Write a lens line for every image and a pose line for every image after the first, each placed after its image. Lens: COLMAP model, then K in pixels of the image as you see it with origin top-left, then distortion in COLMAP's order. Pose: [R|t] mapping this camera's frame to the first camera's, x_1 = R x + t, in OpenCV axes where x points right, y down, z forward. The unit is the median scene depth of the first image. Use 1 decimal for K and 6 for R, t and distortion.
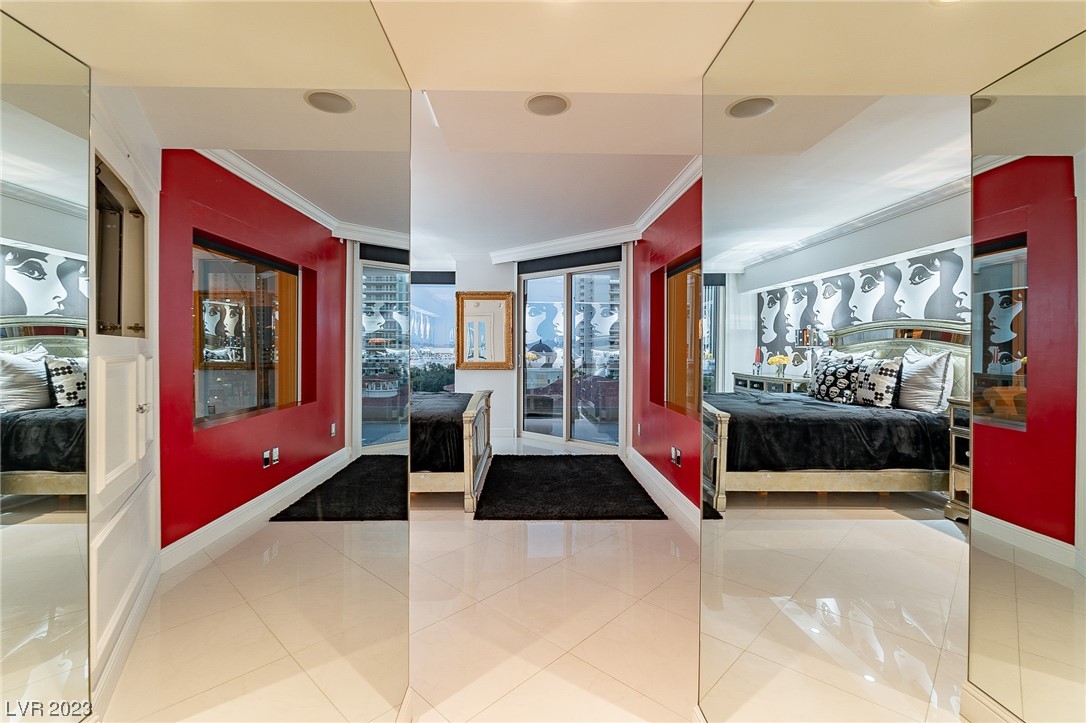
lens RADIAL K [[477.9, 0, 540.1], [0, 477.9, 354.7], [0, 0, 1]] dist [-0.003483, 0.000072]
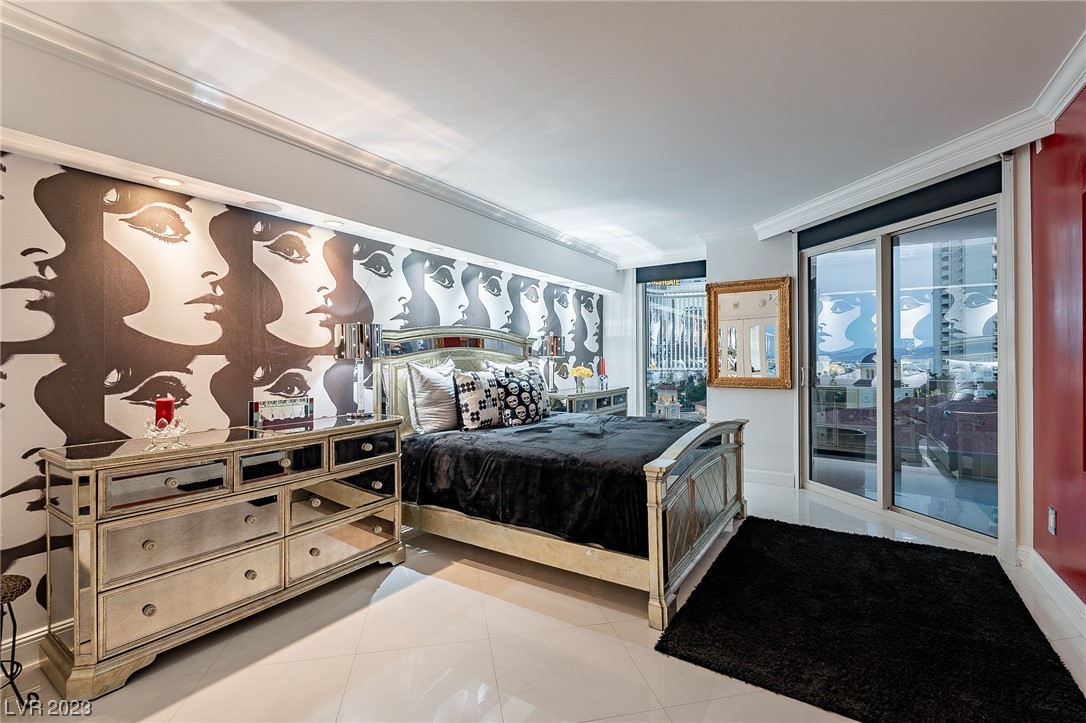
lens RADIAL K [[477.9, 0, 545.8], [0, 477.9, 360.1], [0, 0, 1]] dist [-0.003483, 0.000072]
pose [[0.818831, -0.005377, -0.574010, 0.049498], [-0.000786, 0.999945, -0.010488, -0.003461], [0.574034, 0.009039, 0.818781, 0.233406]]
